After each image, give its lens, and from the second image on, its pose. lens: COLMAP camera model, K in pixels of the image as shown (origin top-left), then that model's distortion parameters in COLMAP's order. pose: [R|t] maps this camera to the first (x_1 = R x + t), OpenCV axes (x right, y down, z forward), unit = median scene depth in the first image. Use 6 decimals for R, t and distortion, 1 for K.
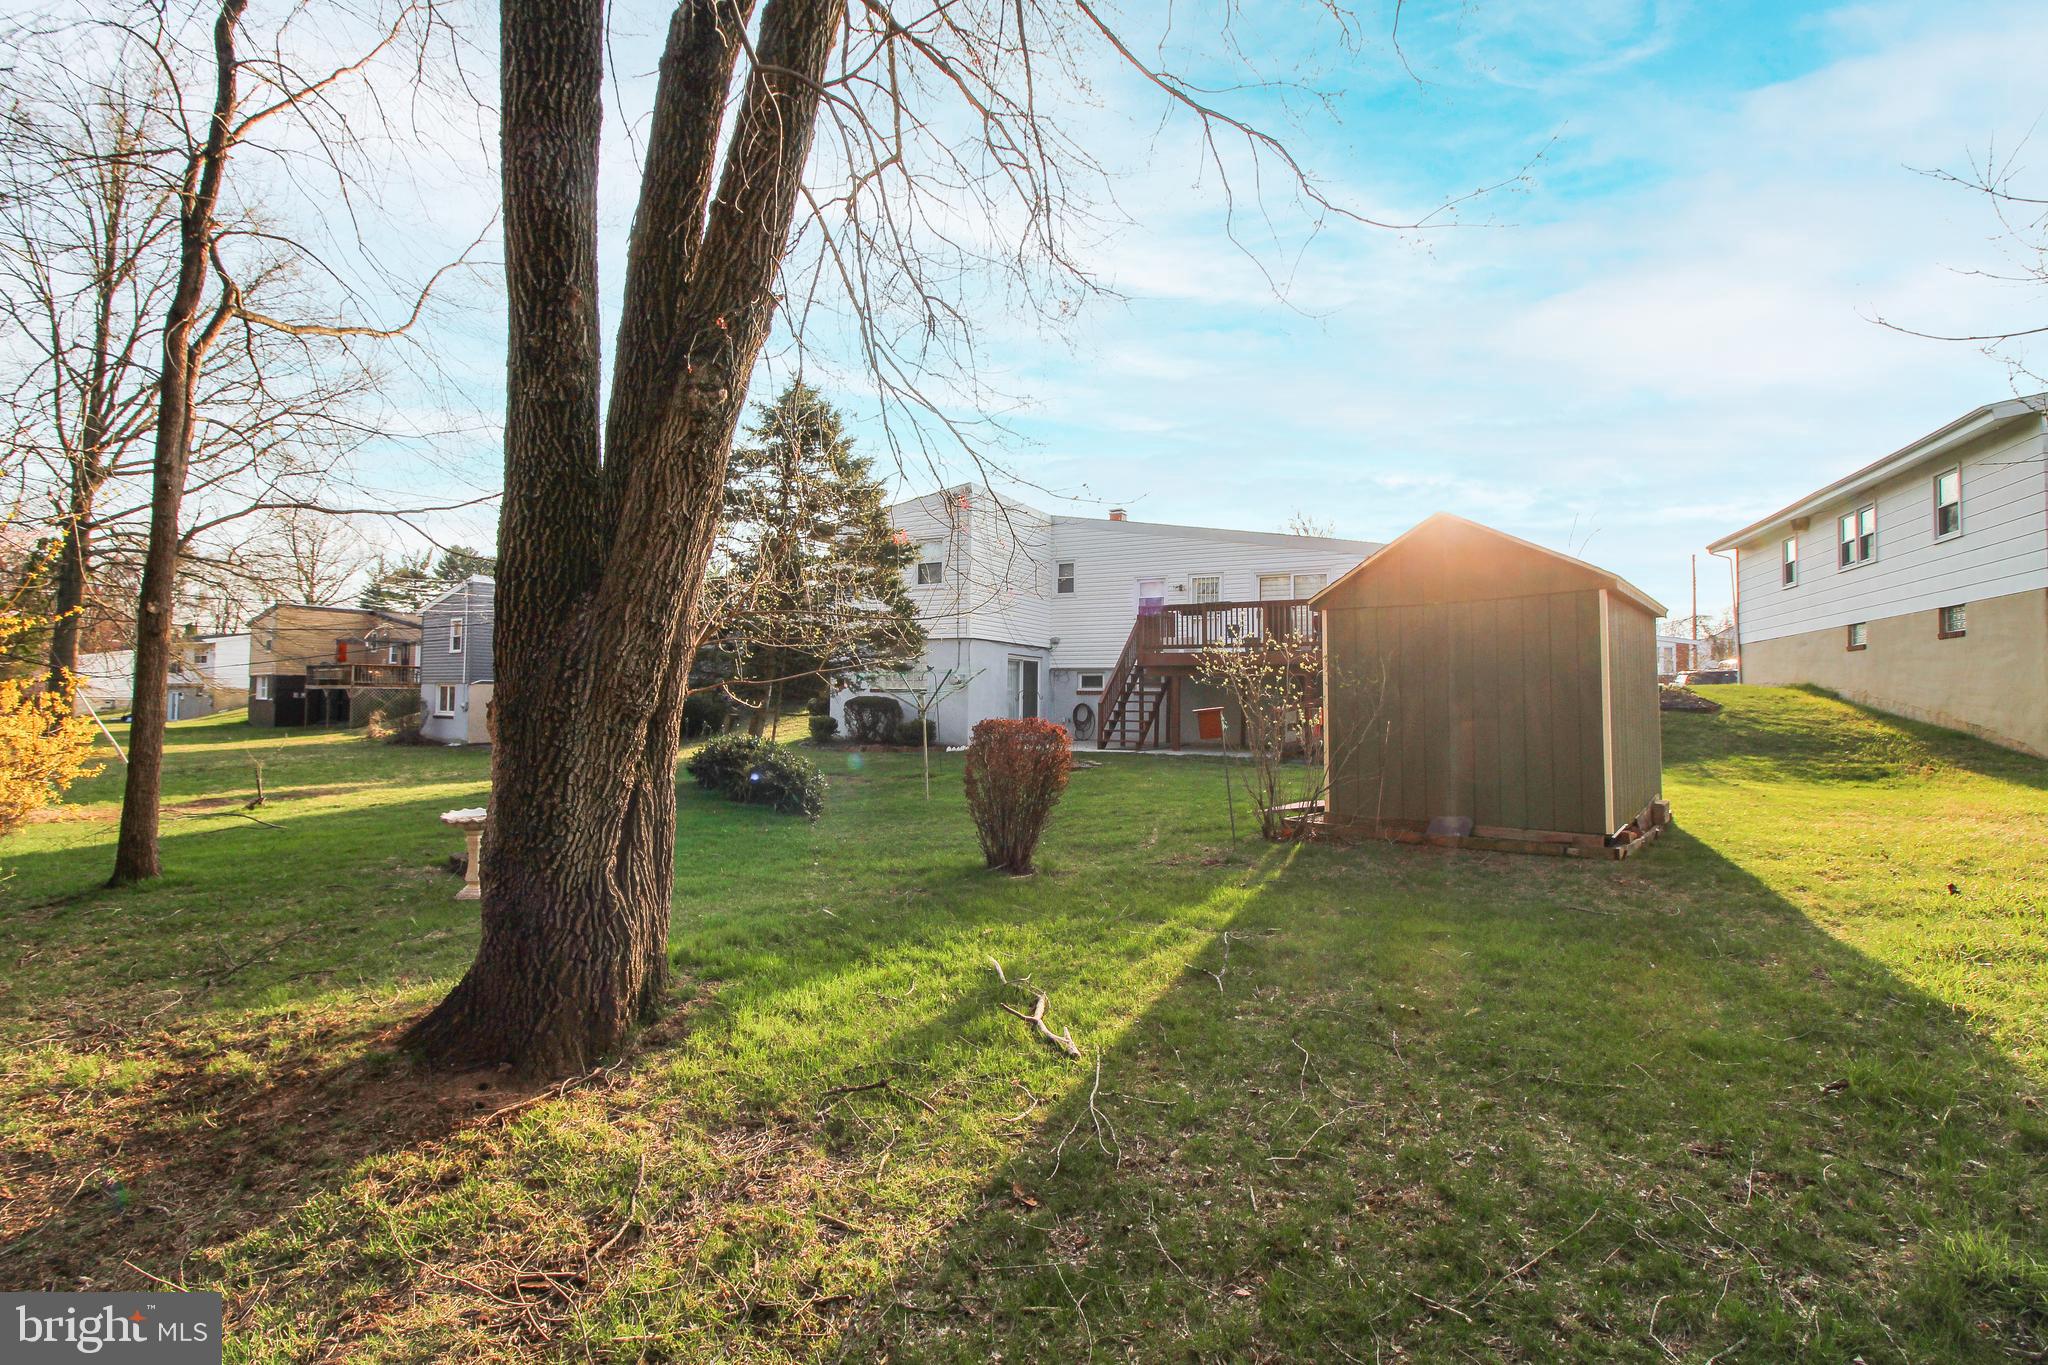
lens RADIAL K [[947.4, 0, 1023.9], [0, 947.4, 685.3], [0, 0, 1]] dist [-0.006231, -0.000292]
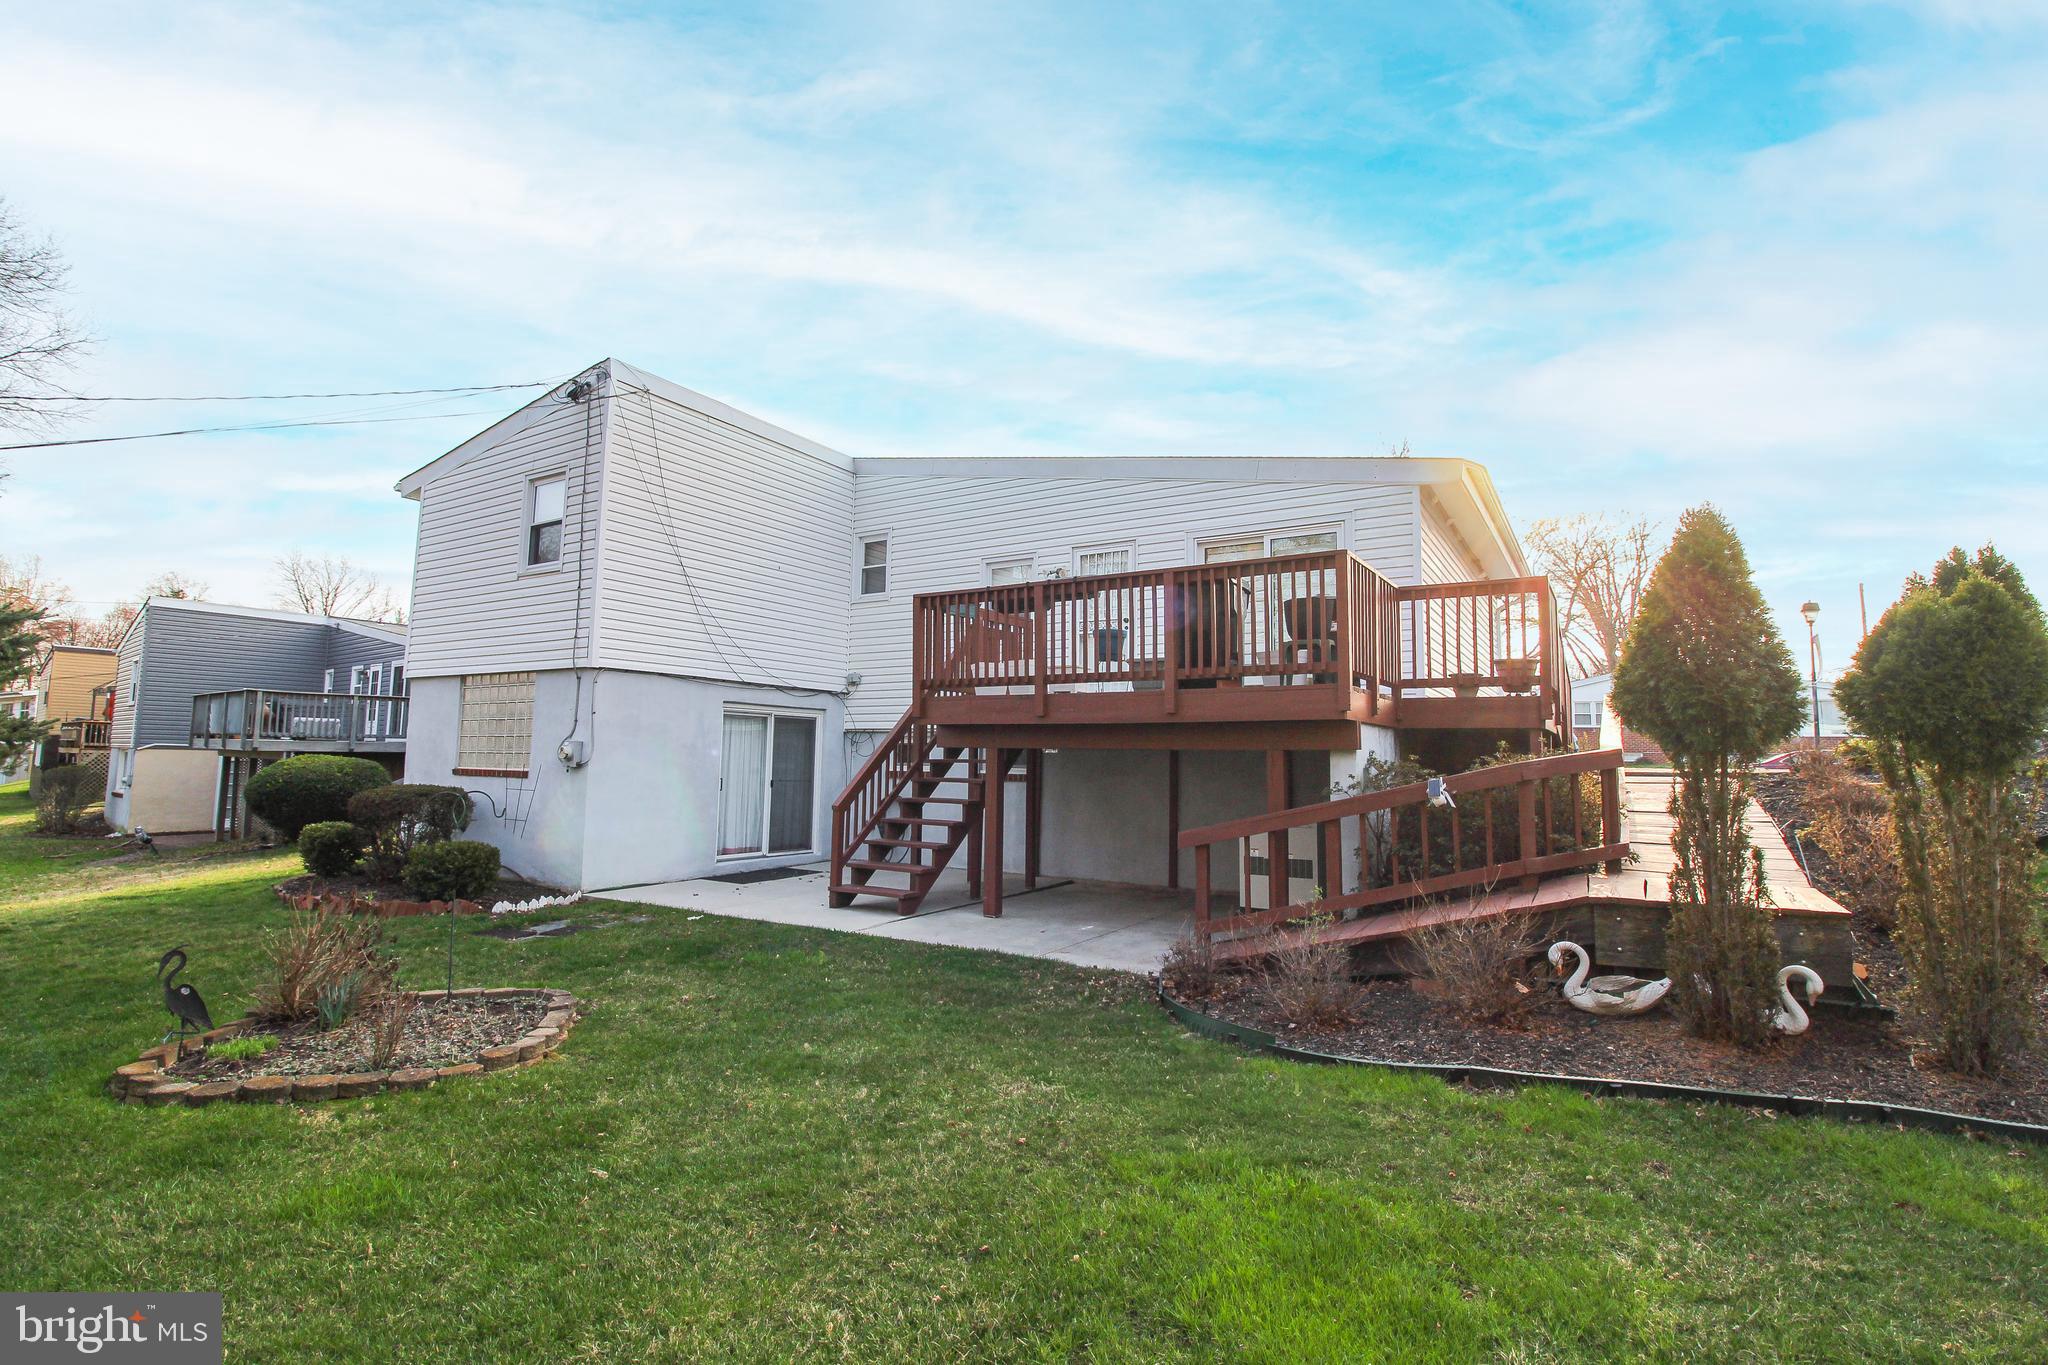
lens RADIAL K [[947.4, 0, 1024.8], [0, 947.4, 680.9], [0, 0, 1]] dist [-0.006231, -0.000292]
pose [[0.999950, 0.003362, -0.009410, 0.138707], [-0.003960, 0.997929, -0.064206, -0.009962], [0.009174, 0.064240, 0.997892, 0.443201]]
